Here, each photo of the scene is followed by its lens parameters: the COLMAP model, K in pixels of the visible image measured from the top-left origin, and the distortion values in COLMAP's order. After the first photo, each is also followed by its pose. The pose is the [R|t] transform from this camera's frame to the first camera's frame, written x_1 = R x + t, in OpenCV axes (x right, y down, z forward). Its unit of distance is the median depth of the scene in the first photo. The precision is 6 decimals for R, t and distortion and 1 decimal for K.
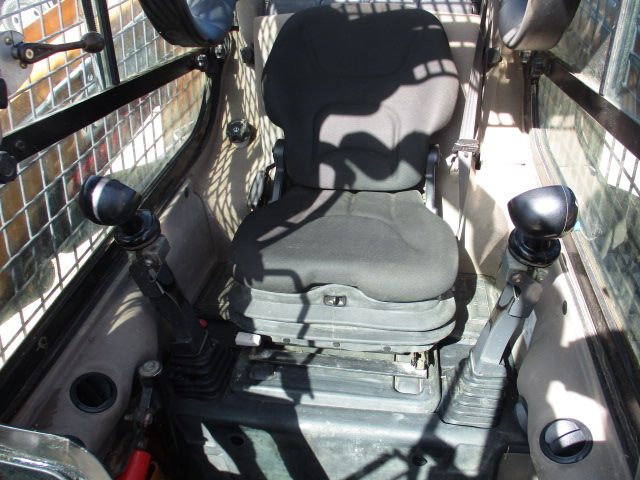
lens RADIAL K [[533.8, 0, 323.8], [0, 533.8, 223.6], [0, 0, 1]] dist [-0.036643, 0.006728]
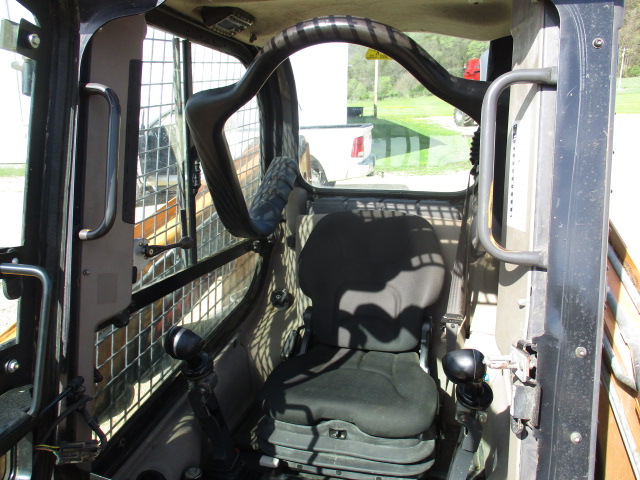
lens RADIAL K [[533.8, 0, 322.9], [0, 533.8, 236.0], [0, 0, 1]] dist [-0.036643, 0.006728]
pose [[0.993612, 0.036036, -0.106939, 0.096195], [-0.064141, 0.960030, -0.272450, 0.033779], [0.092846, 0.277569, 0.956209, -0.334274]]
